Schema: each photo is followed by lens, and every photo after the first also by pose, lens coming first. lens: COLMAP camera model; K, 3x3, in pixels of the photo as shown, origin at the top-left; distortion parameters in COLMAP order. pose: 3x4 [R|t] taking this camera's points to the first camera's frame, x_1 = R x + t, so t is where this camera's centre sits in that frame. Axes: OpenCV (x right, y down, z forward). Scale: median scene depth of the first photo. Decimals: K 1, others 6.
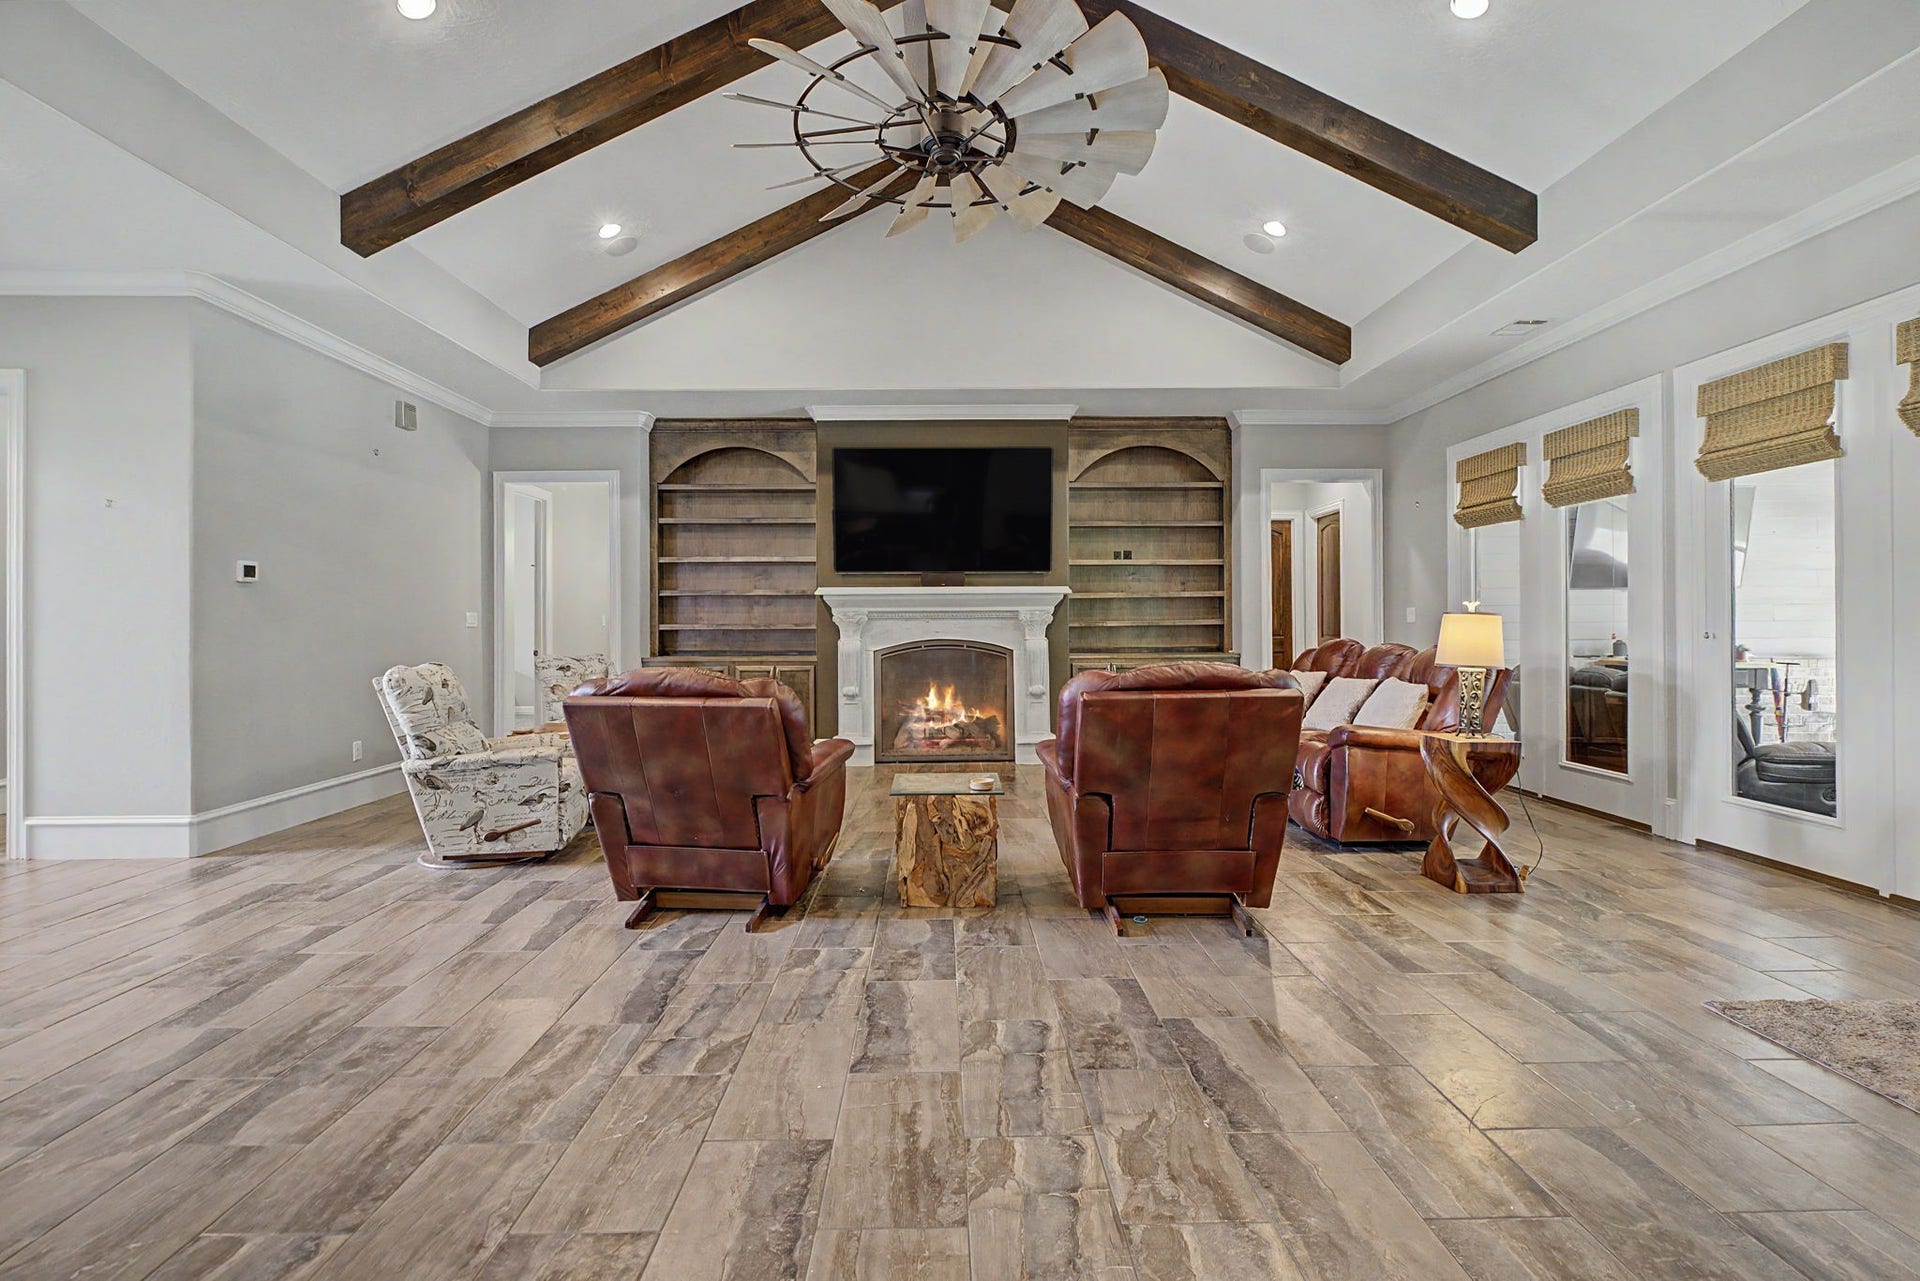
lens RADIAL K [[867.8, 0, 960.0], [0, 867.8, 624.7], [0, 0, 1]] dist [-0.004695, 0.000634]
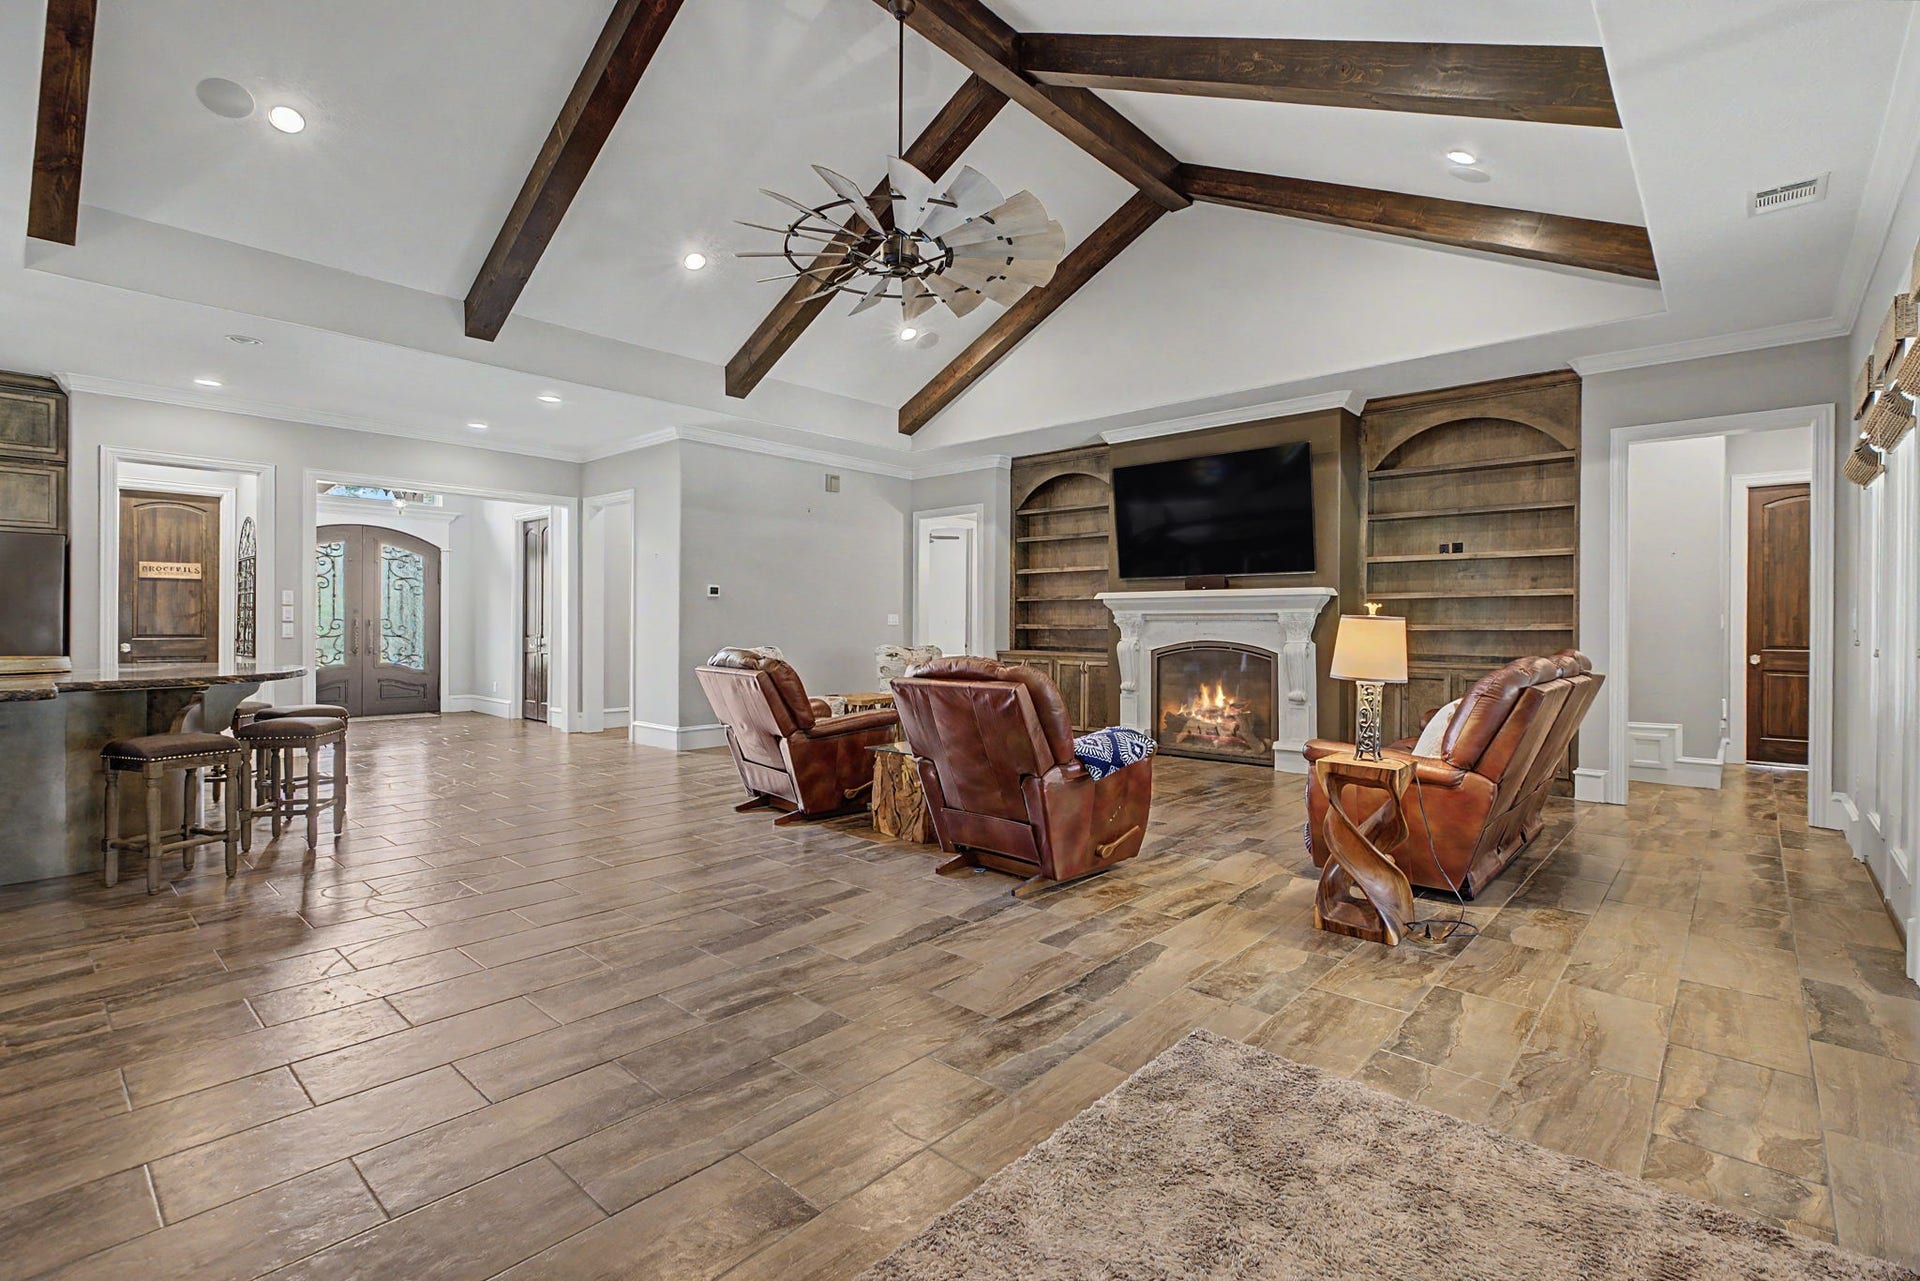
lens RADIAL K [[867.8, 0, 966.5], [0, 867.8, 631.8], [0, 0, 1]] dist [-0.004695, 0.000634]
pose [[0.735048, 0.013800, -0.677875, 0.471099], [-0.009675, 0.999905, 0.009864, -0.001441], [0.677946, -0.000692, 0.735111, 0.047885]]
